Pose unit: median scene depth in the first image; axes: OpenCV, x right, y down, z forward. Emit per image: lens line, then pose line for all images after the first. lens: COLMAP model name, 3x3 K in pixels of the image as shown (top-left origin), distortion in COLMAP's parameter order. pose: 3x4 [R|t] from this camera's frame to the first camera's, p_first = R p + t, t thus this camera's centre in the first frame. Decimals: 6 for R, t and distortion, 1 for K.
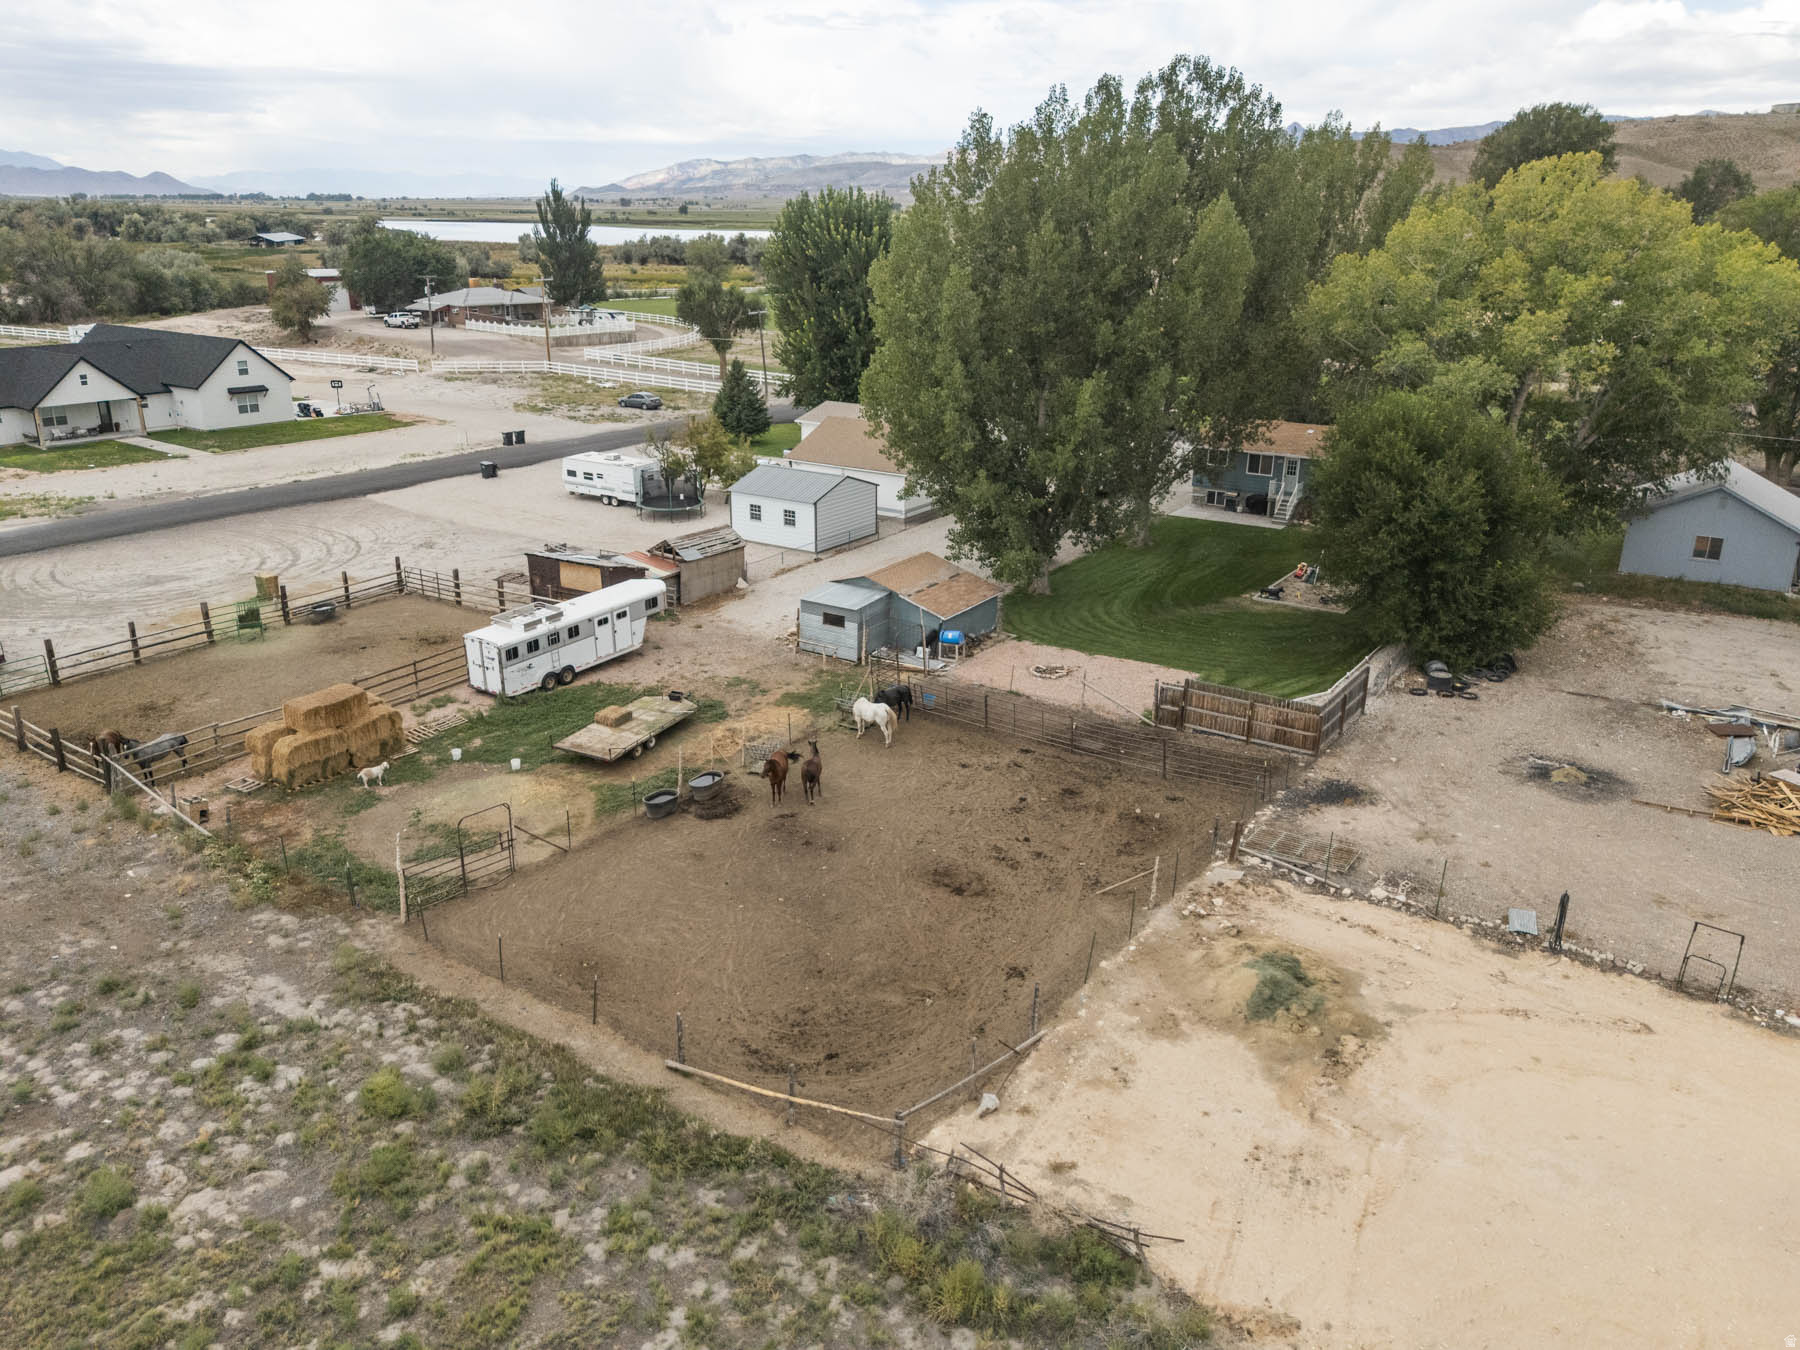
lens RADIAL K [[1320.3, 0, 896.9], [0, 1320.3, 673.8], [0, 0, 1]] dist [0.074657, -0.070280]
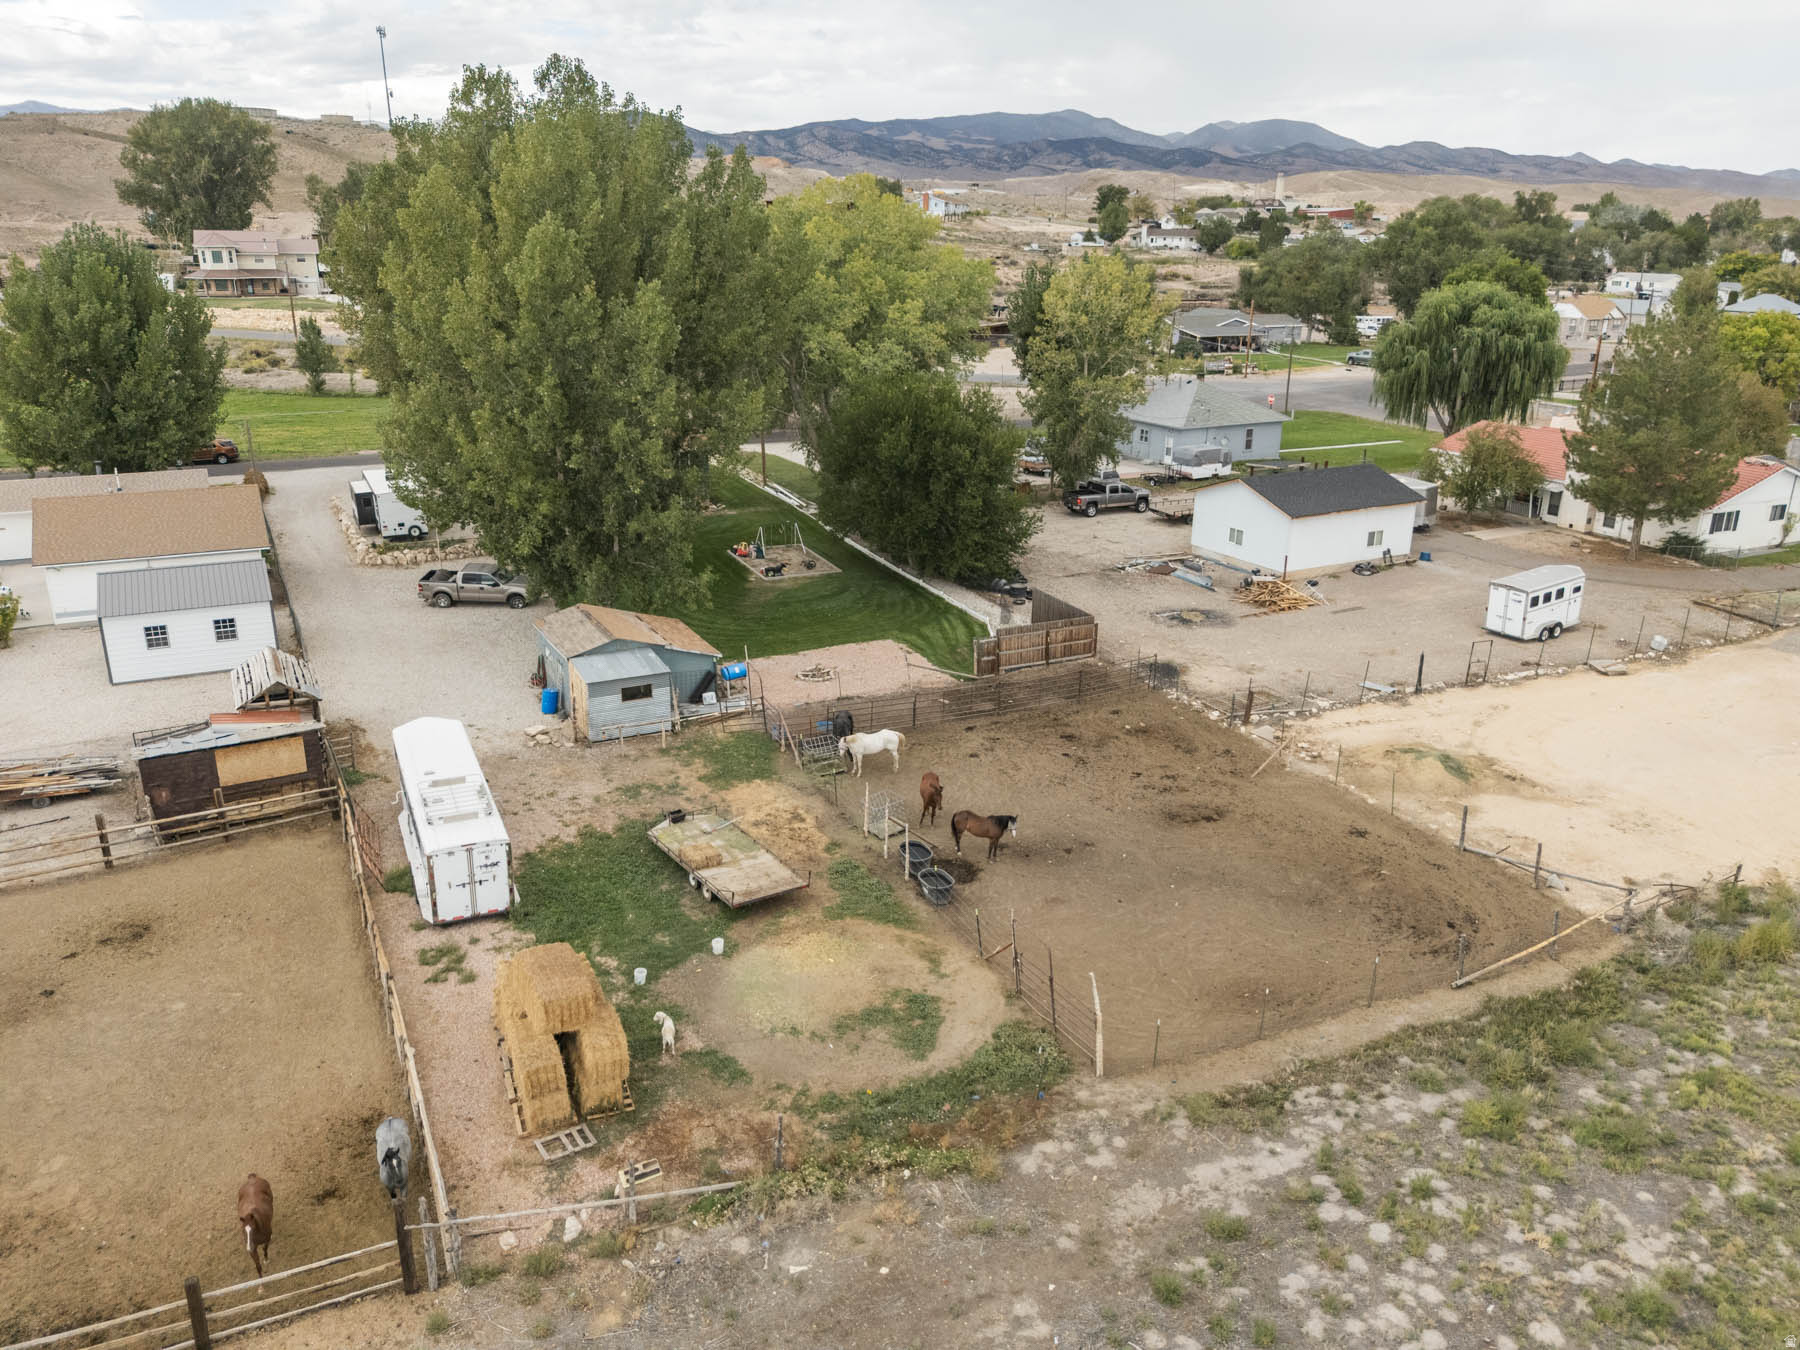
lens RADIAL K [[1320.3, 0, 896.9], [0, 1320.3, 673.8], [0, 0, 1]] dist [0.074657, -0.070280]
pose [[0.505759, -0.283496, 0.814762, -0.785945], [0.279483, 0.947368, 0.156149, -0.165996], [-0.816148, 0.148738, 0.558372, 0.446339]]
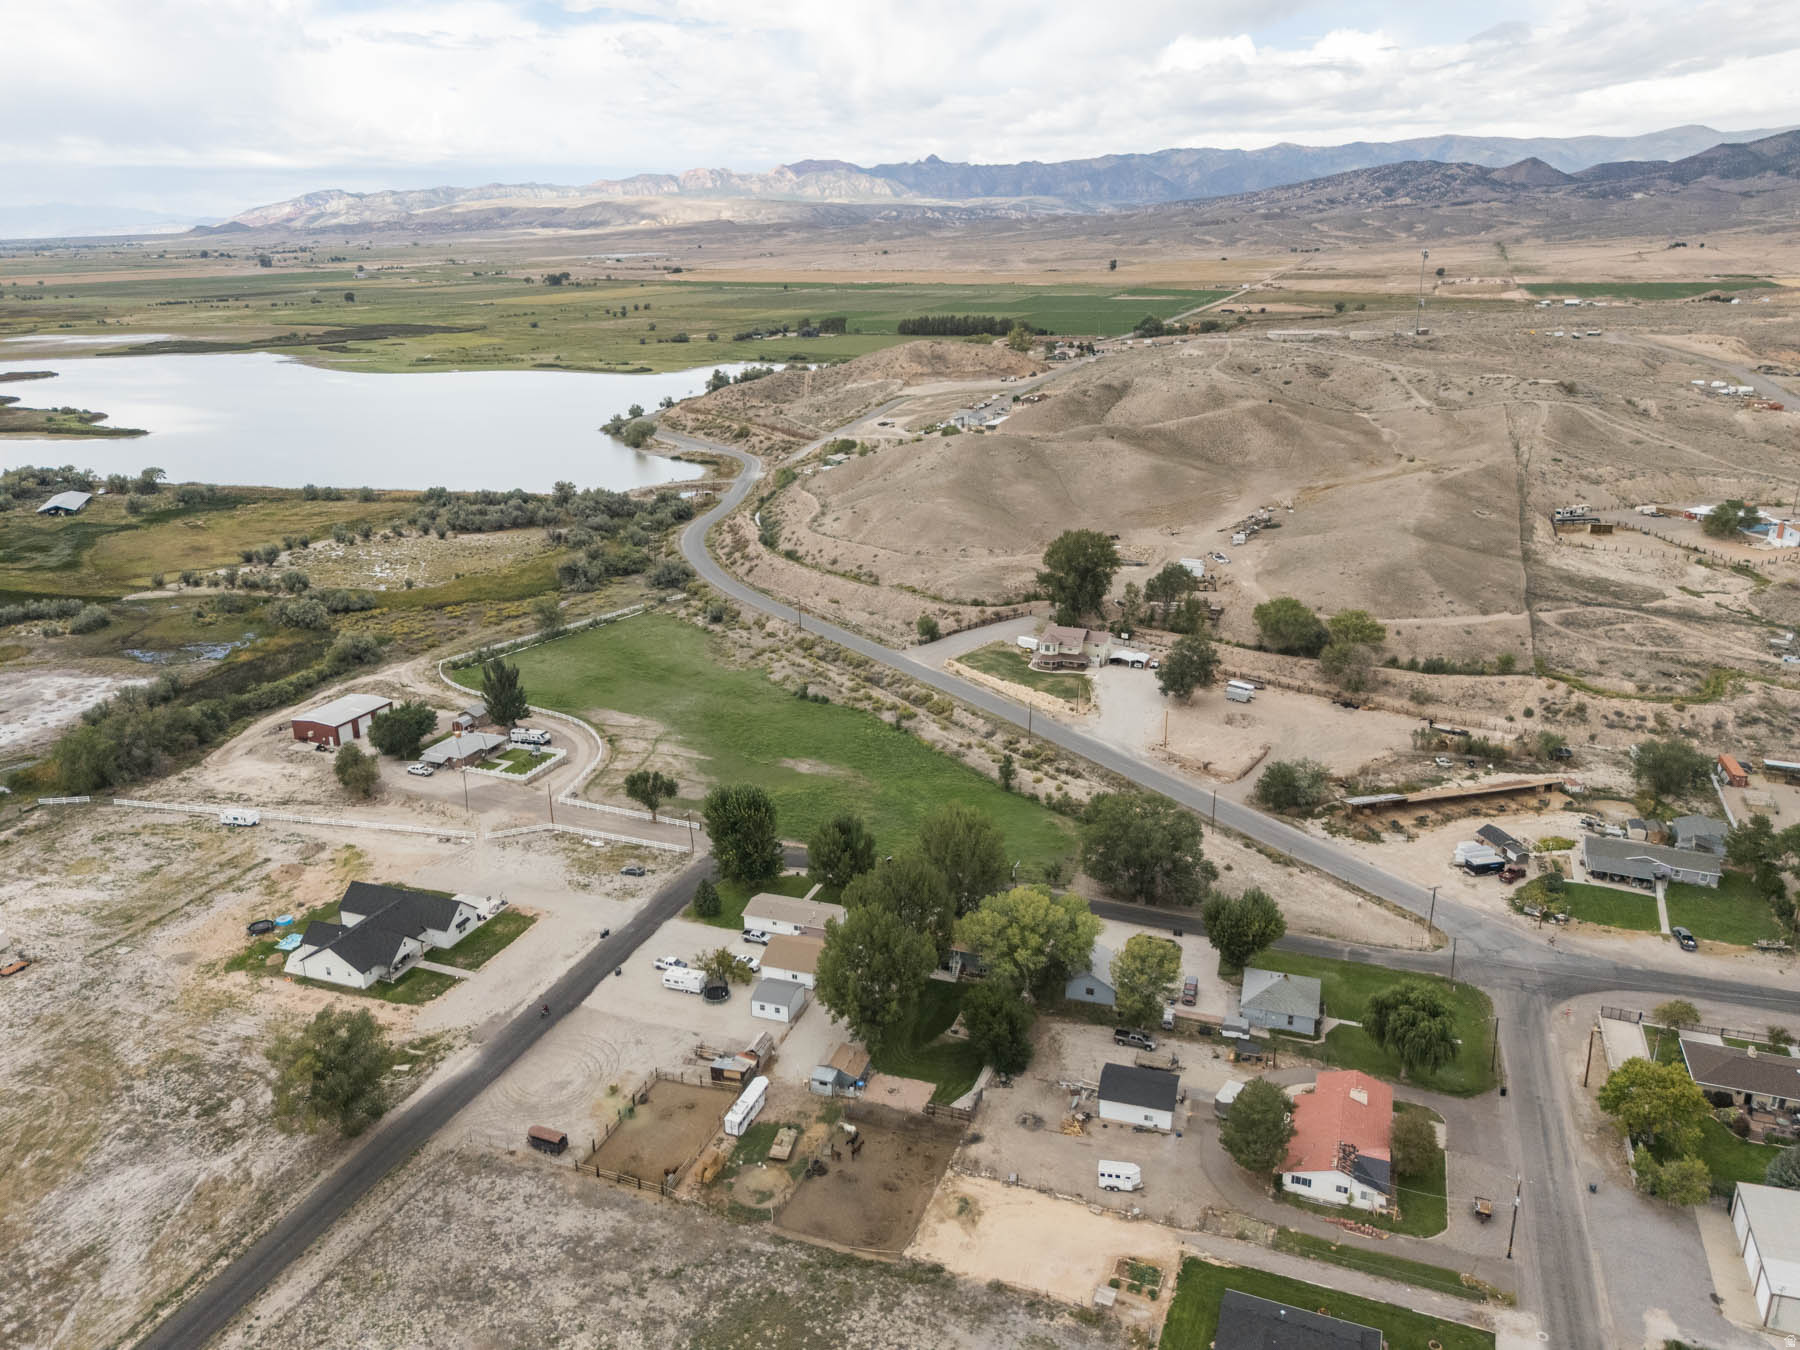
lens RADIAL K [[1320.3, 0, 896.9], [0, 1320.3, 673.8], [0, 0, 1]] dist [0.074657, -0.070280]
pose [[0.970569, -0.091192, 0.222891, -0.591789], [0.095062, 0.995449, -0.006676, -1.166862], [-0.221268, 0.027668, 0.974820, -2.589965]]
